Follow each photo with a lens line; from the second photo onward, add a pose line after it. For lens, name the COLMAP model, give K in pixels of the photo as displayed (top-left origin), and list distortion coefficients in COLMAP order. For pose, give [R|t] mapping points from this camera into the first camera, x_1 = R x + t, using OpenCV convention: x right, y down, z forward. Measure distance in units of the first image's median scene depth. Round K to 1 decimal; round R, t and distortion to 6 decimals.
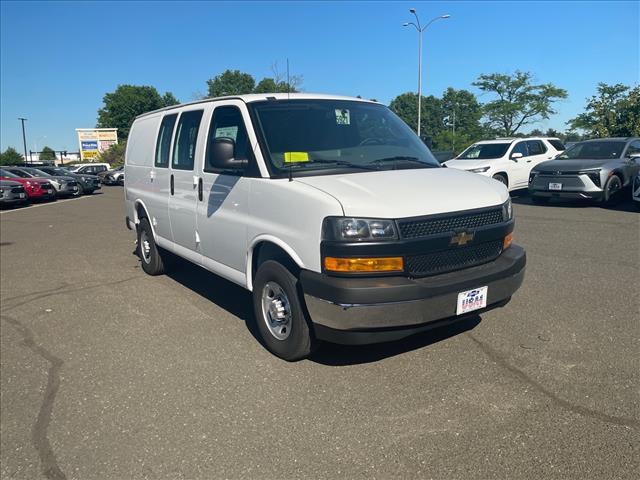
lens RADIAL K [[492.0, 0, 320.0], [0, 492.0, 240.0], [0, 0, 1]] dist [0.083306, -0.115200]
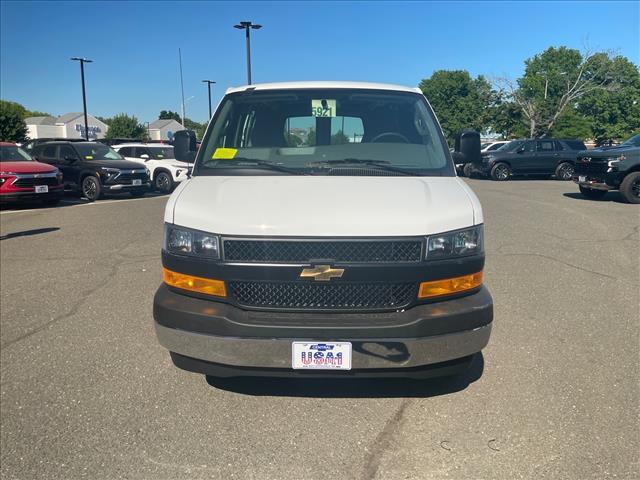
lens RADIAL K [[492.0, 0, 320.0], [0, 492.0, 240.0], [0, 0, 1]] dist [0.083306, -0.115200]
pose [[0.814461, 0.144041, -0.562055, 0.588682], [-0.126390, 0.989477, 0.070429, -0.088491], [0.566286, 0.013677, 0.824096, 0.313853]]
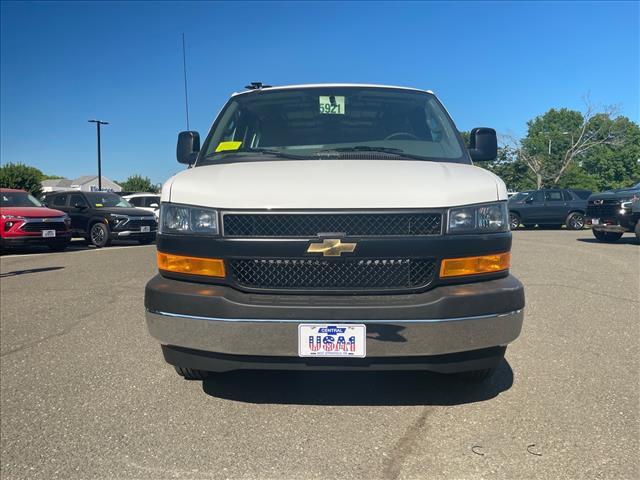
lens RADIAL K [[492.0, 0, 320.0], [0, 492.0, 240.0], [0, 0, 1]] dist [0.083306, -0.115200]
pose [[0.805155, 0.068397, -0.589107, 0.565043], [-0.120828, 0.991412, -0.050034, 0.019178], [0.580626, 0.111465, 0.806504, 0.369873]]
